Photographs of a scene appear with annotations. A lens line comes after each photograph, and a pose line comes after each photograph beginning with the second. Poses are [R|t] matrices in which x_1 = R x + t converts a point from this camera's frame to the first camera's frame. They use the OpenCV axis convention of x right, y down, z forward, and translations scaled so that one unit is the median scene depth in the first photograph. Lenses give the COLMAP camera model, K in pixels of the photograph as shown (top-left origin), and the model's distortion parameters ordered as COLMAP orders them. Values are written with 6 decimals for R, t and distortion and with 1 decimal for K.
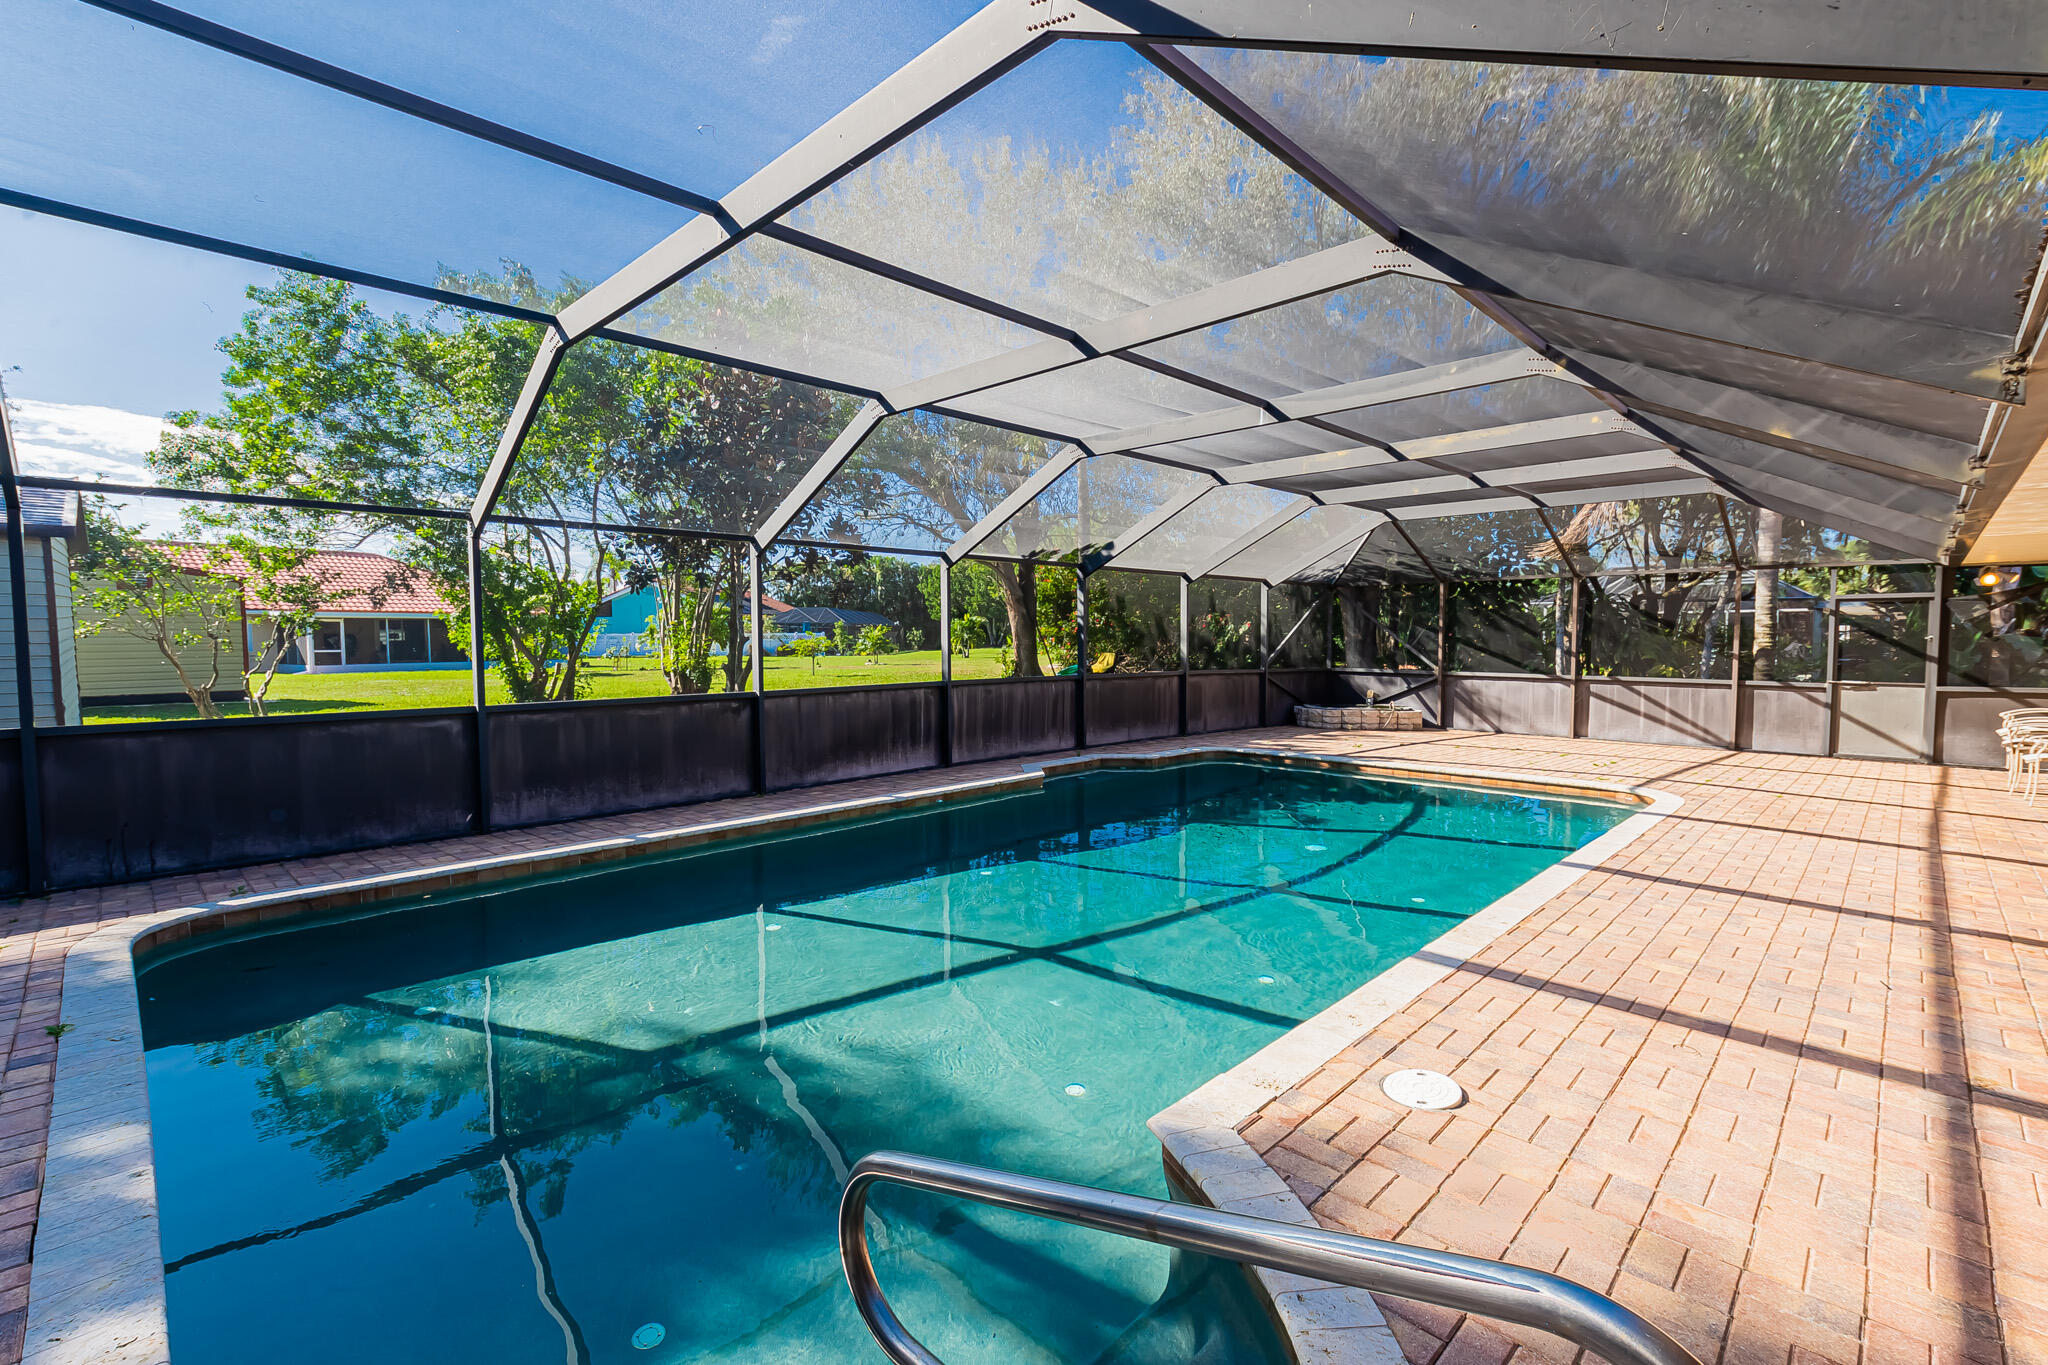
lens RADIAL K [[895.3, 0, 1037.5], [0, 895.3, 686.0], [0, 0, 1]] dist [-0.001618, -0.000740]
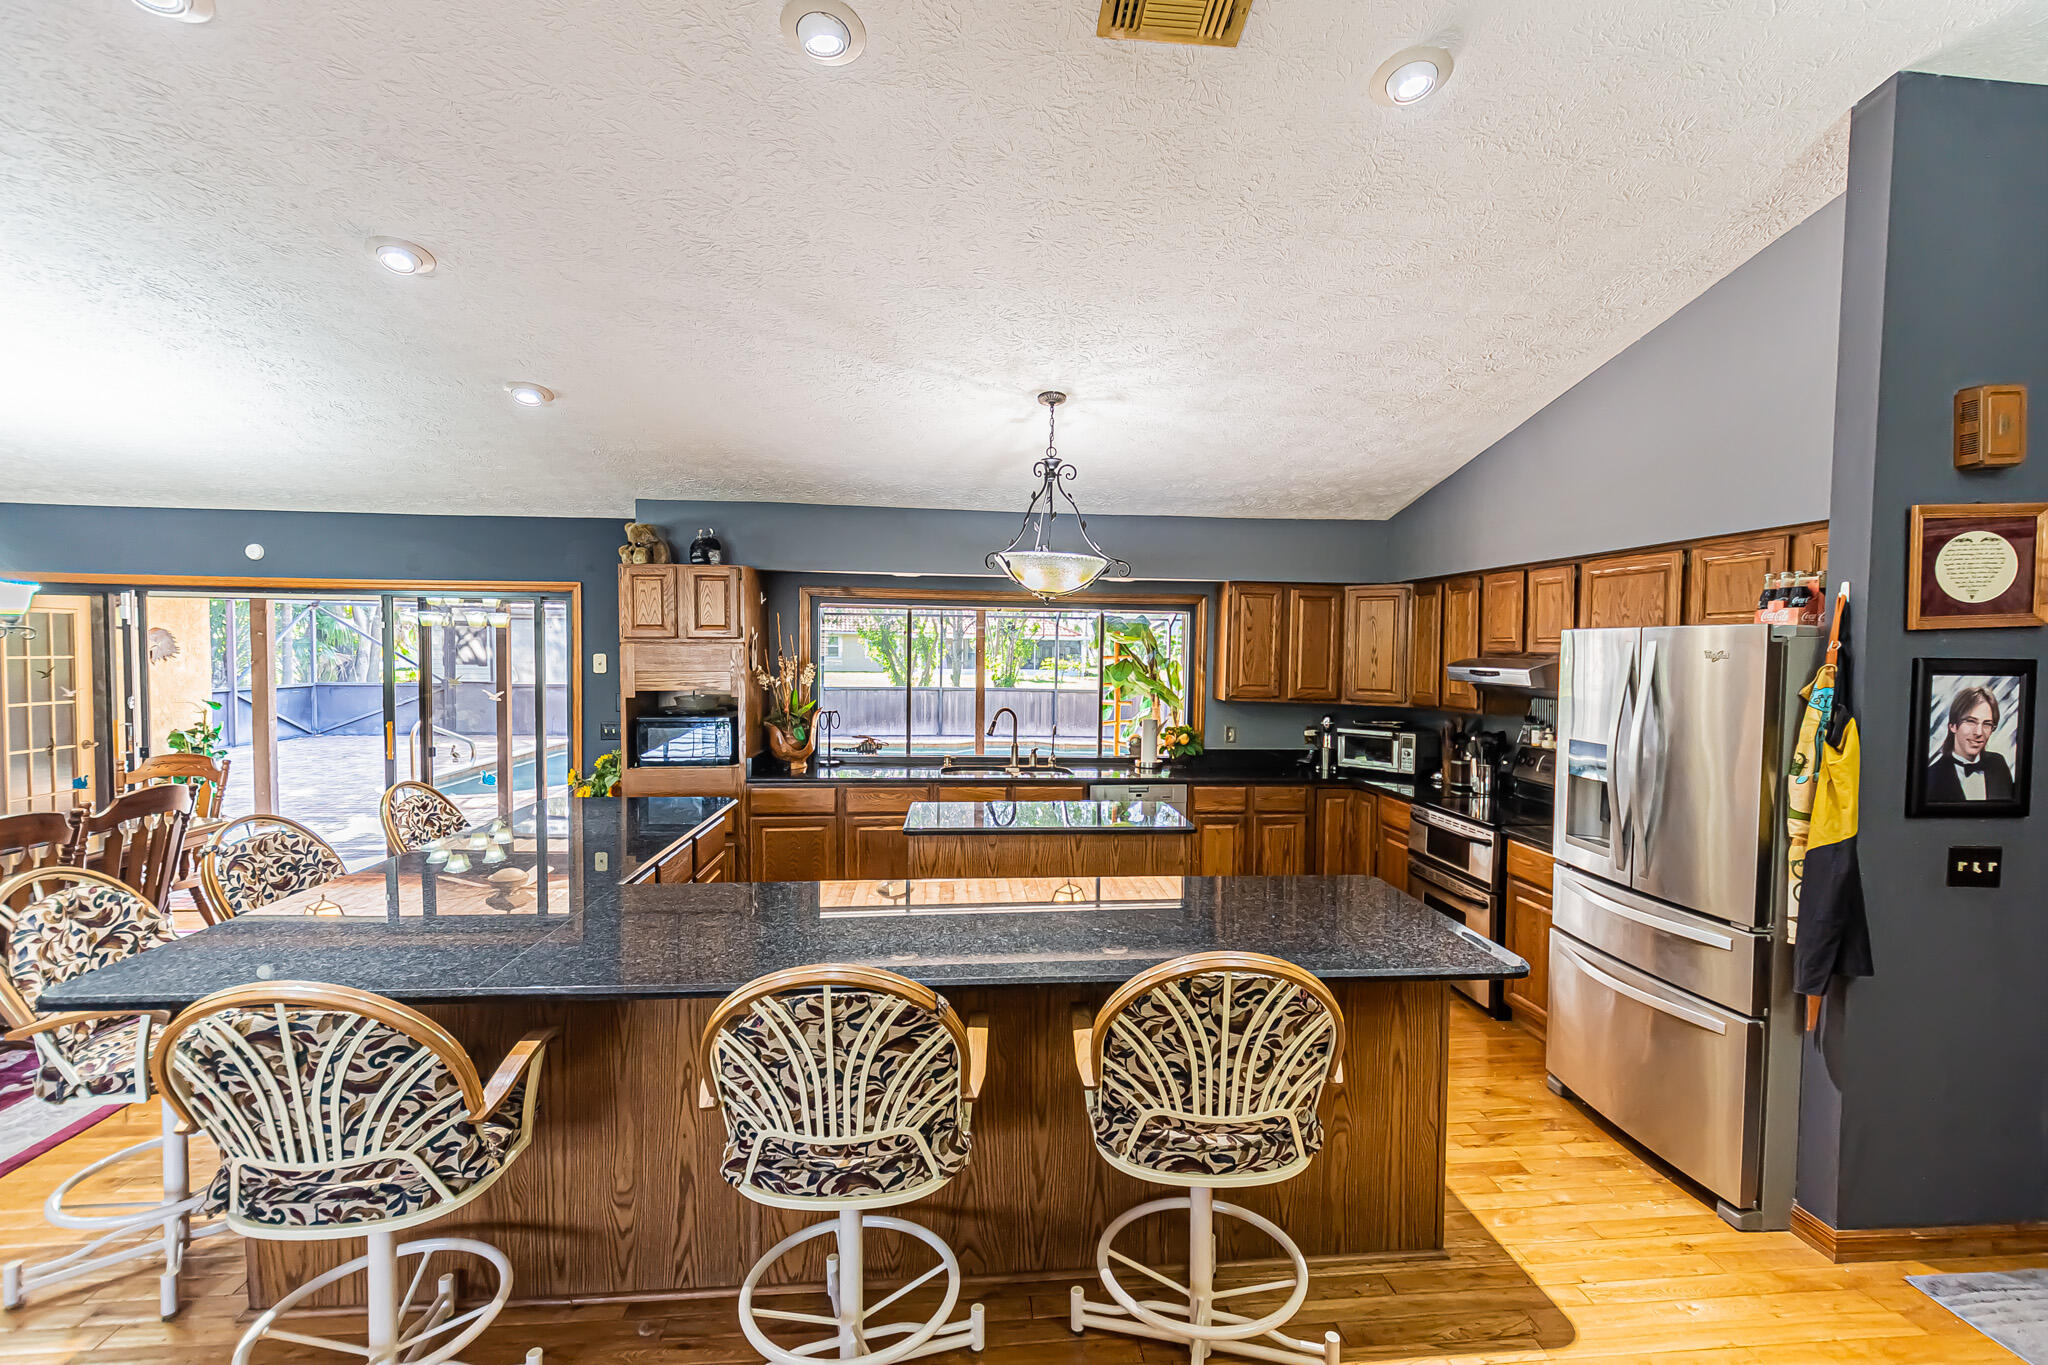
lens RADIAL K [[905.9, 0, 1052.5], [0, 905.9, 684.0], [0, 0, 1]] dist [-0.001707, -0.000971]
pose [[0.770654, 0.038883, -0.636066, 0.951757], [-0.052692, 0.998607, -0.002796, -0.014968], [0.635072, 0.035671, 0.771629, -0.198562]]
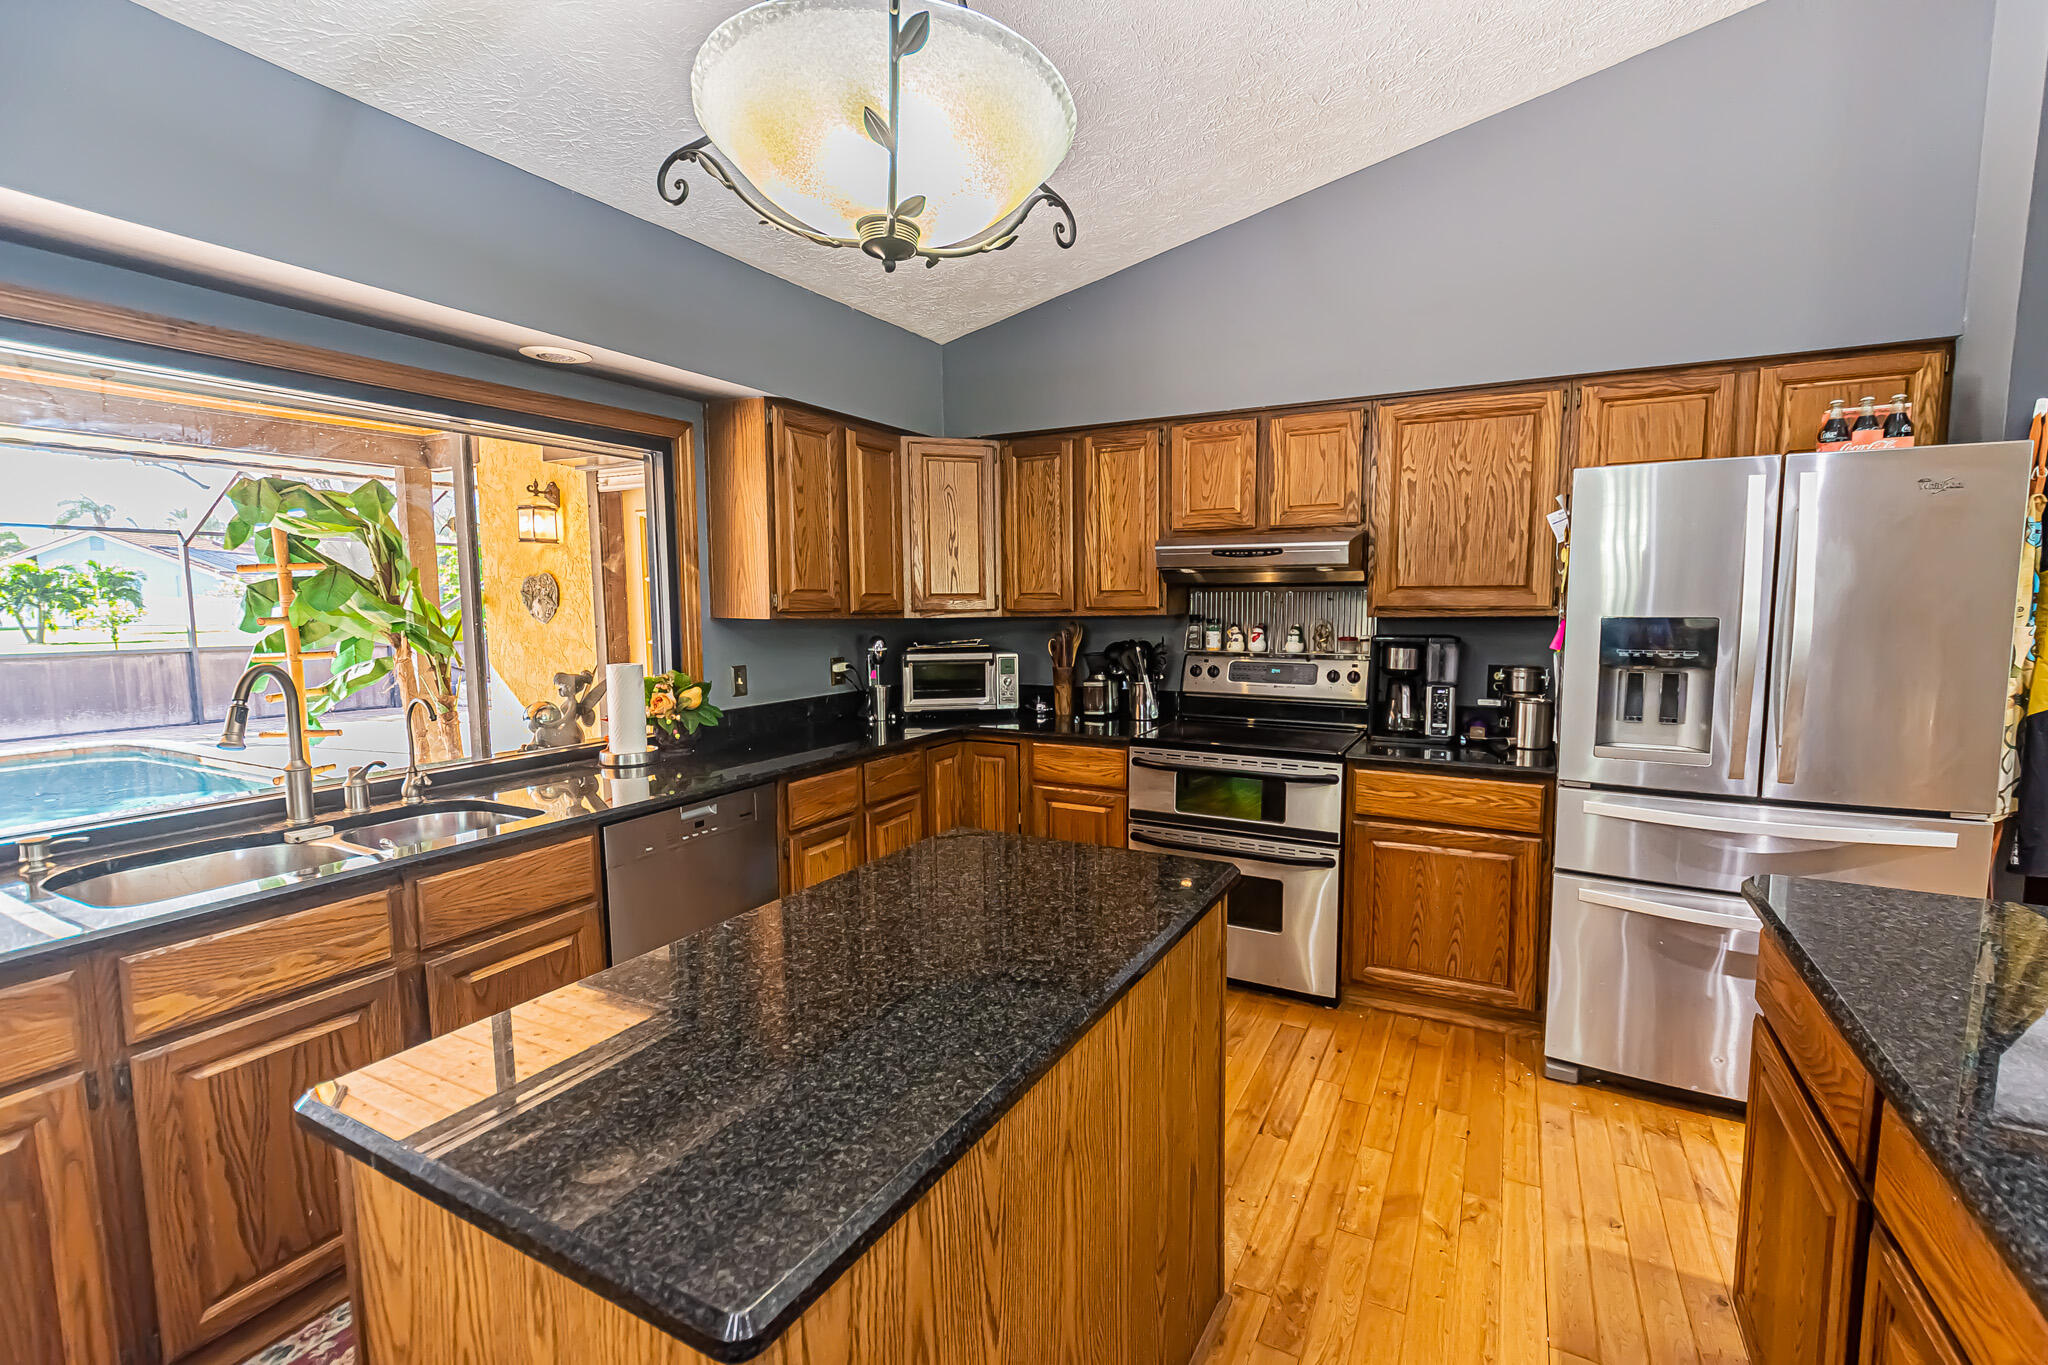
lens RADIAL K [[895.3, 0, 1037.5], [0, 895.3, 686.0], [0, 0, 1]] dist [-0.001618, -0.000740]
pose [[0.960014, -0.030098, 0.278329, 0.728015], [0.018407, 0.998839, 0.044526, -0.003526], [-0.279346, -0.037622, 0.959453, -0.048296]]
